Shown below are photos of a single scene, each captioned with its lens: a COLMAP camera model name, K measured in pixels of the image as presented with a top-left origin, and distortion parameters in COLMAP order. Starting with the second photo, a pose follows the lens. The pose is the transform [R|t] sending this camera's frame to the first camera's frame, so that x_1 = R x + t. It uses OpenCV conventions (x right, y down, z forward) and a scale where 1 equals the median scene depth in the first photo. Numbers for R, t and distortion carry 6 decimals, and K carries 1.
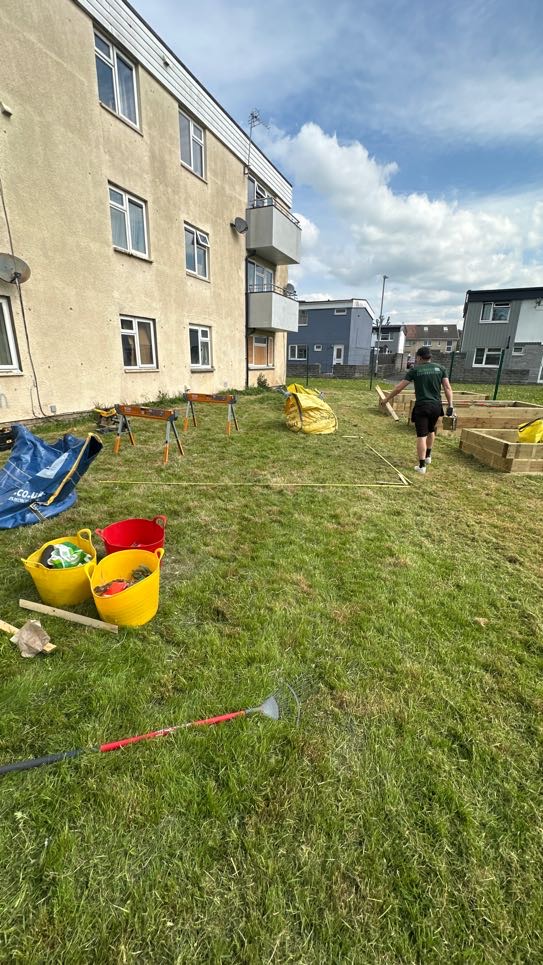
lens RADIAL K [[386.0, 0, 269.4], [0, 386.0, 482.5], [0, 0, 1]] dist [-0.005305, 0.001625]
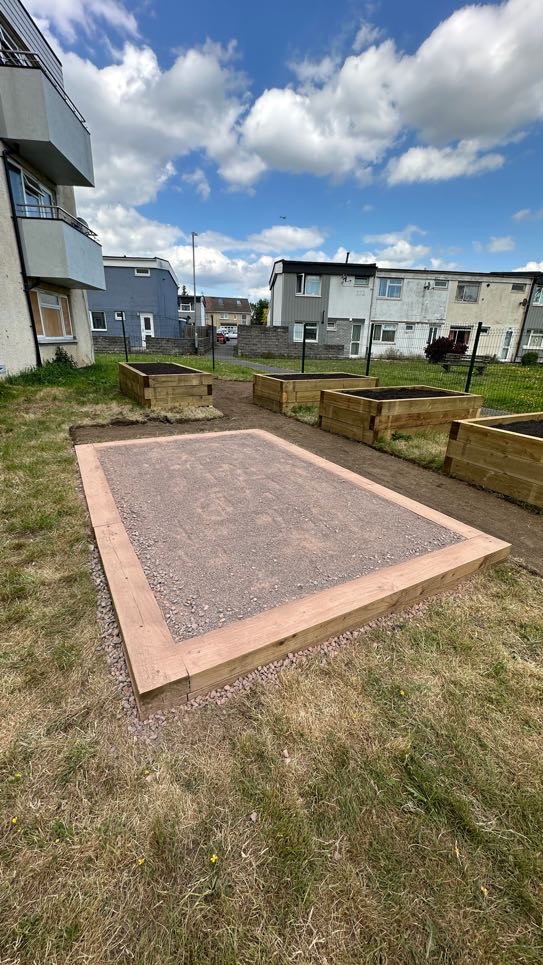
lens RADIAL K [[386.0, 0, 270.3], [0, 386.0, 482.1], [0, 0, 1]] dist [-0.005305, 0.001625]
pose [[0.876201, -0.156532, 0.455817, -0.051130], [0.127490, 0.987375, 0.094005, -0.088569], [-0.464778, -0.024255, 0.885095, 0.283975]]
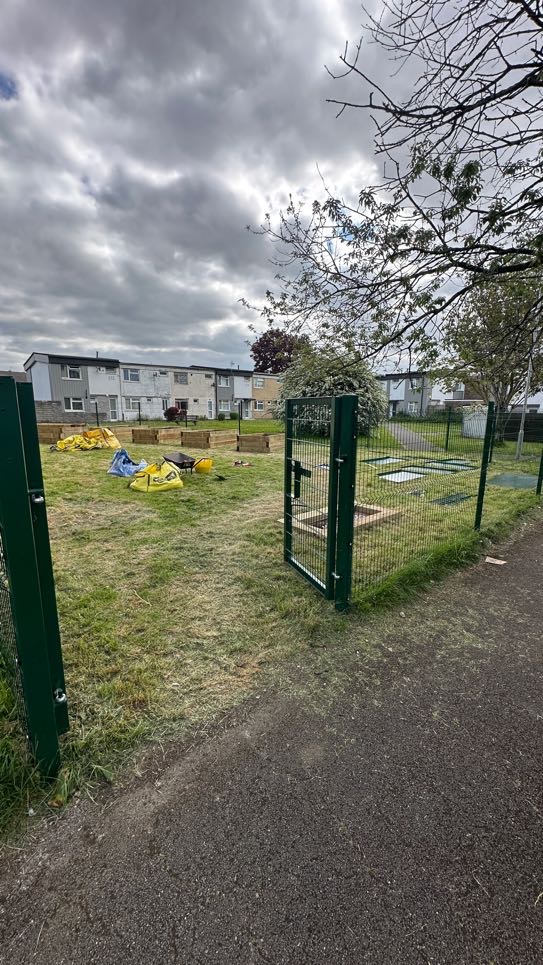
lens RADIAL K [[386.0, 0, 271.3], [0, 386.0, 481.1], [0, 0, 1]] dist [-0.005305, 0.001625]
pose [[0.413179, -0.173349, 0.893999, -0.720408], [0.282192, 0.957763, 0.055292, 0.088872], [-0.865824, 0.229433, 0.444645, -0.227459]]
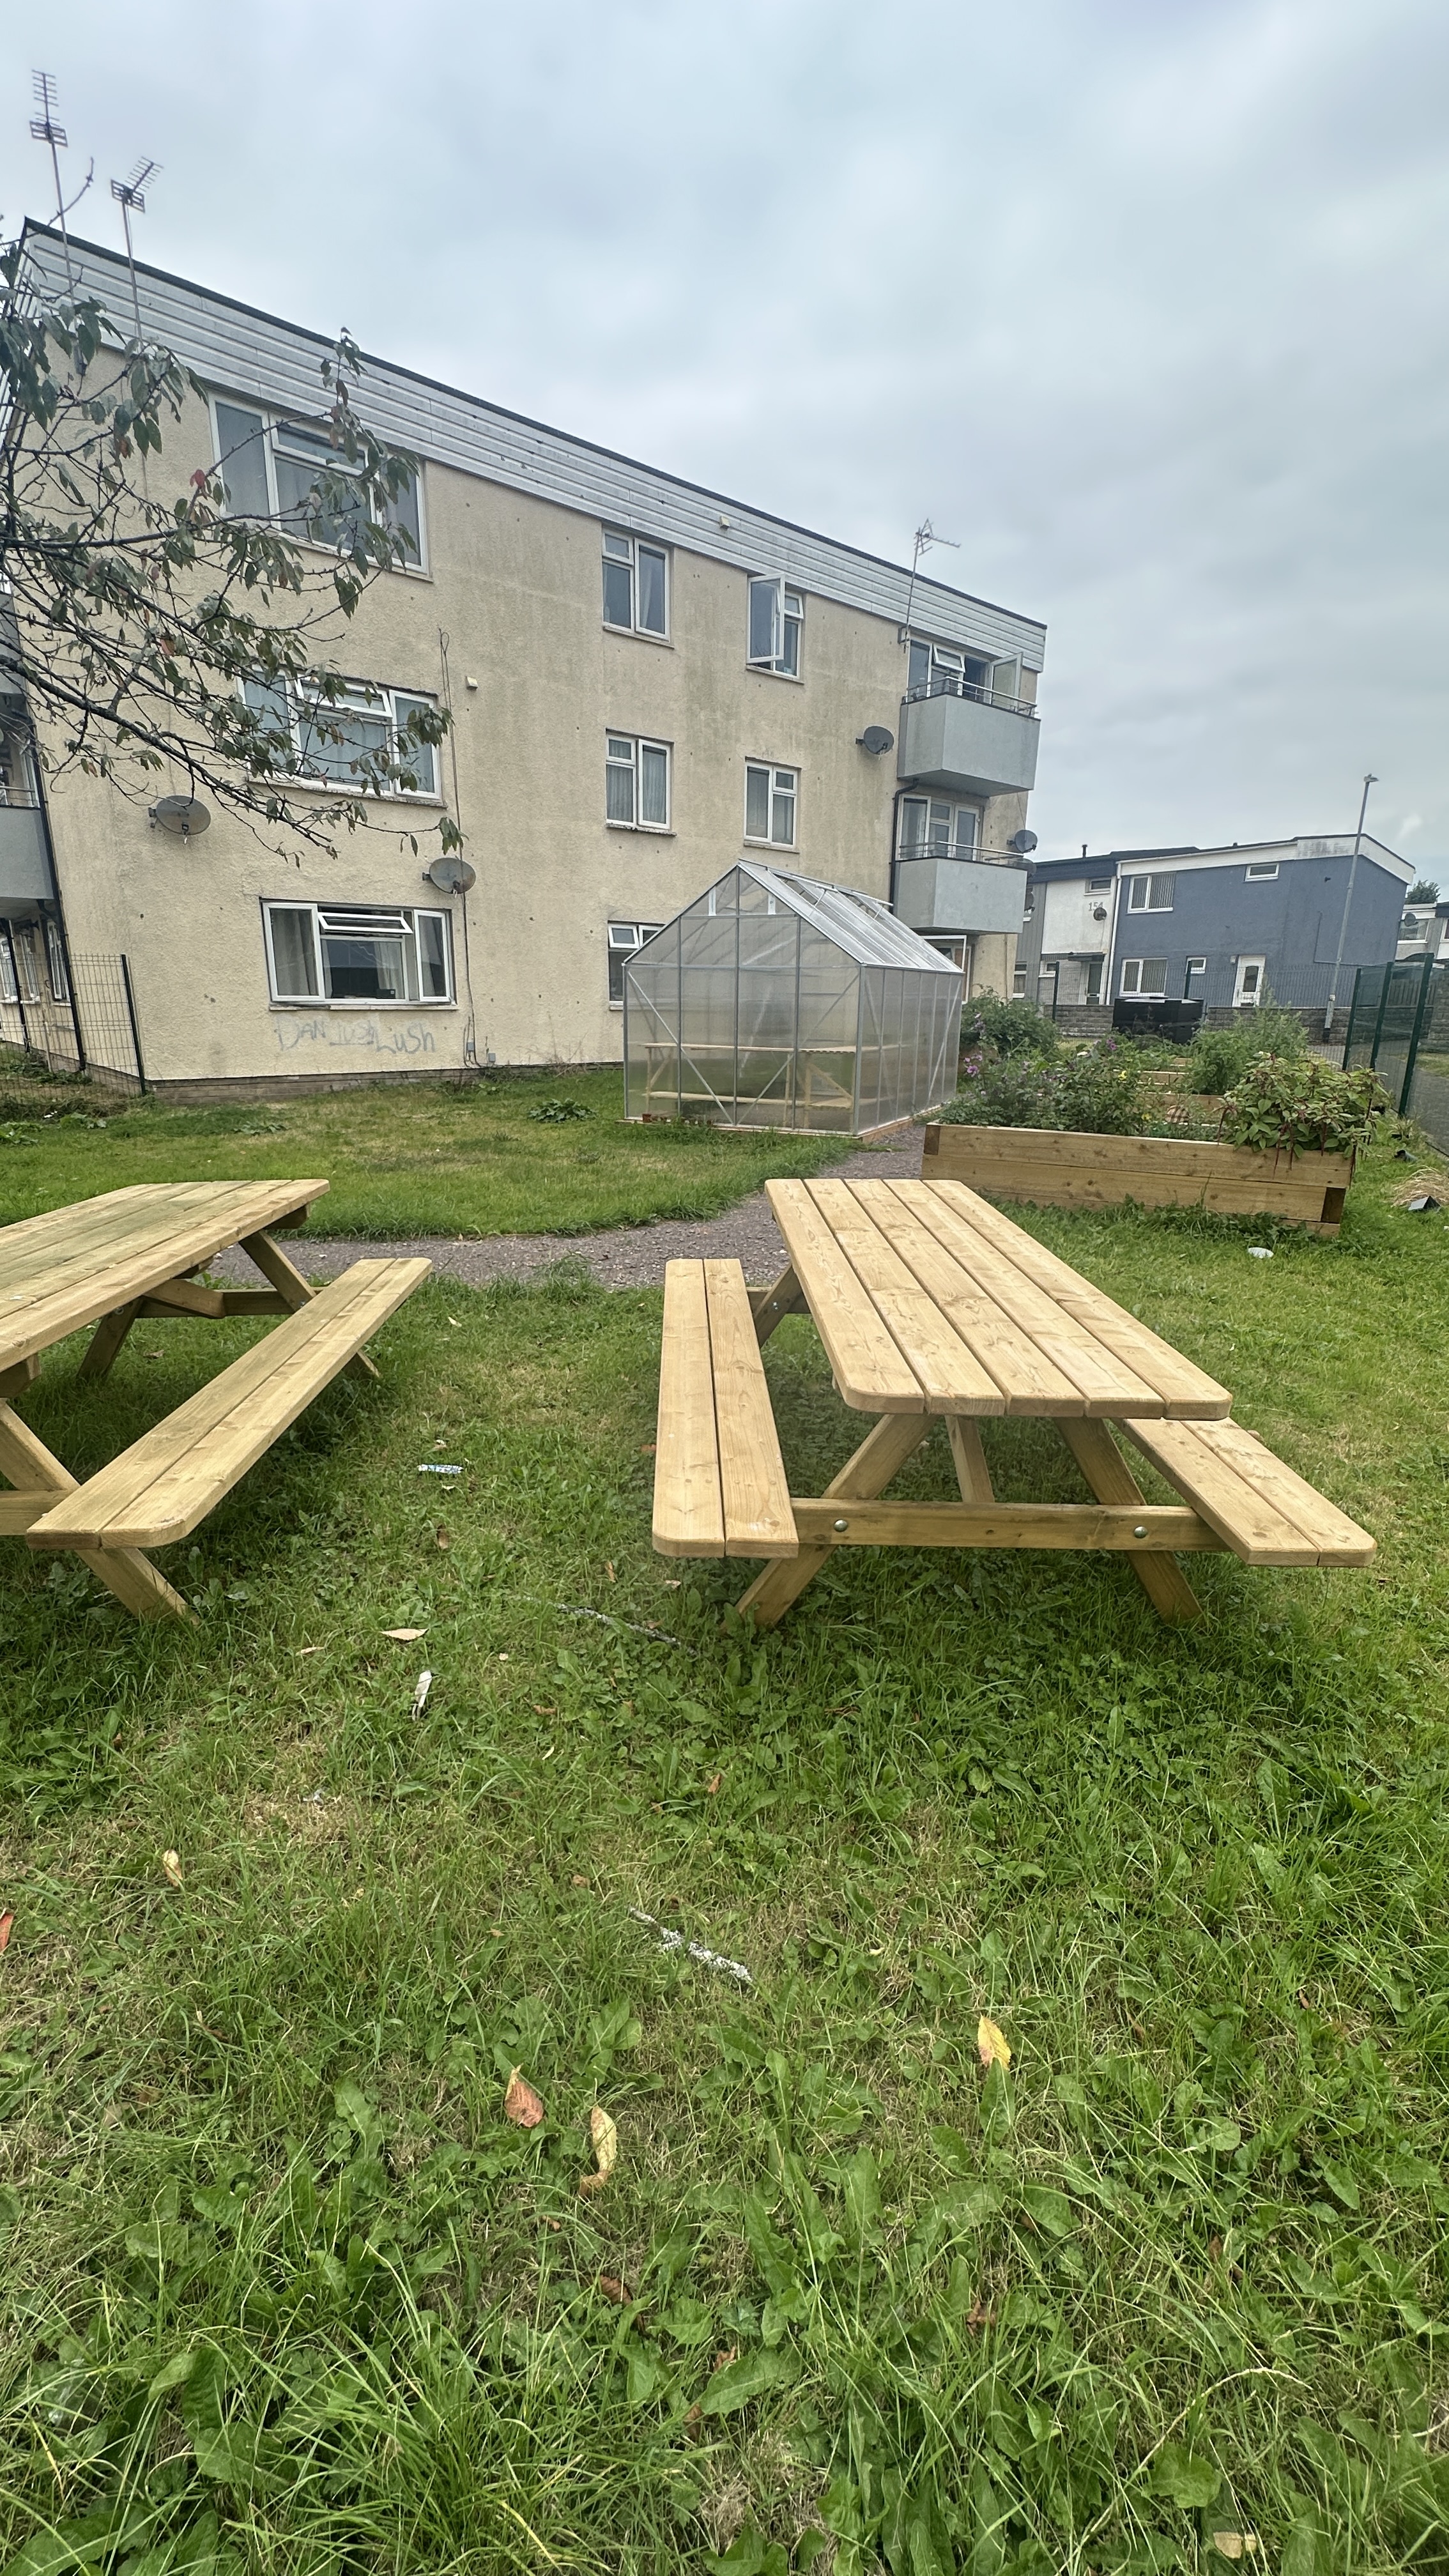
lens RADIAL K [[1030.5, 0, 727.1], [0, 1030.5, 1303.2], [0, 0, 1]] dist [-0.005305, 0.001625]
pose [[0.894990, 0.124154, -0.428461, 0.441002], [-0.133733, 0.990987, 0.007808, 0.118765], [0.425569, 0.050311, 0.903526, -0.330908]]
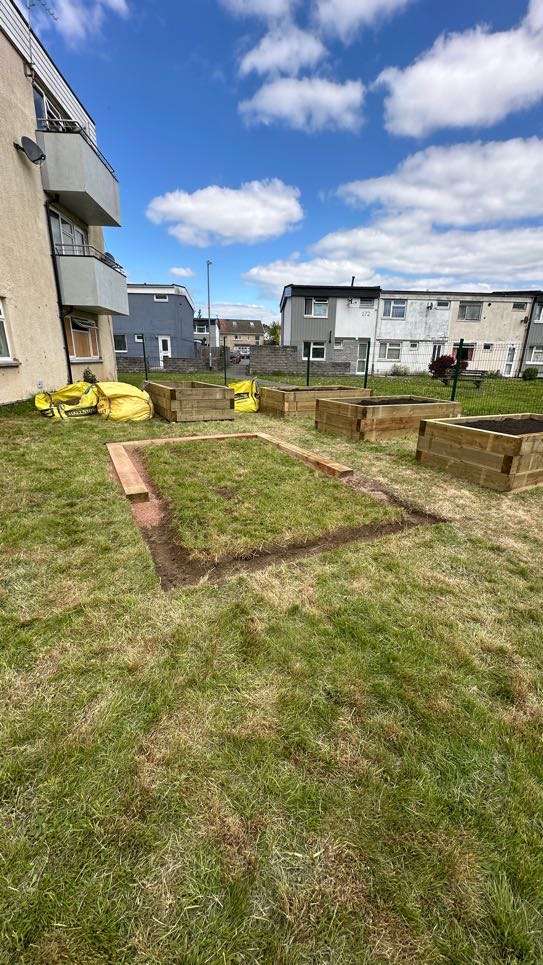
lens RADIAL K [[386.0, 0, 270.4], [0, 386.0, 481.6], [0, 0, 1]] dist [-0.005305, 0.001625]
pose [[0.891608, -0.135346, 0.432108, -0.071494], [0.129781, 0.990631, 0.042498, -0.062338], [-0.433812, 0.018188, 0.900820, 0.215192]]
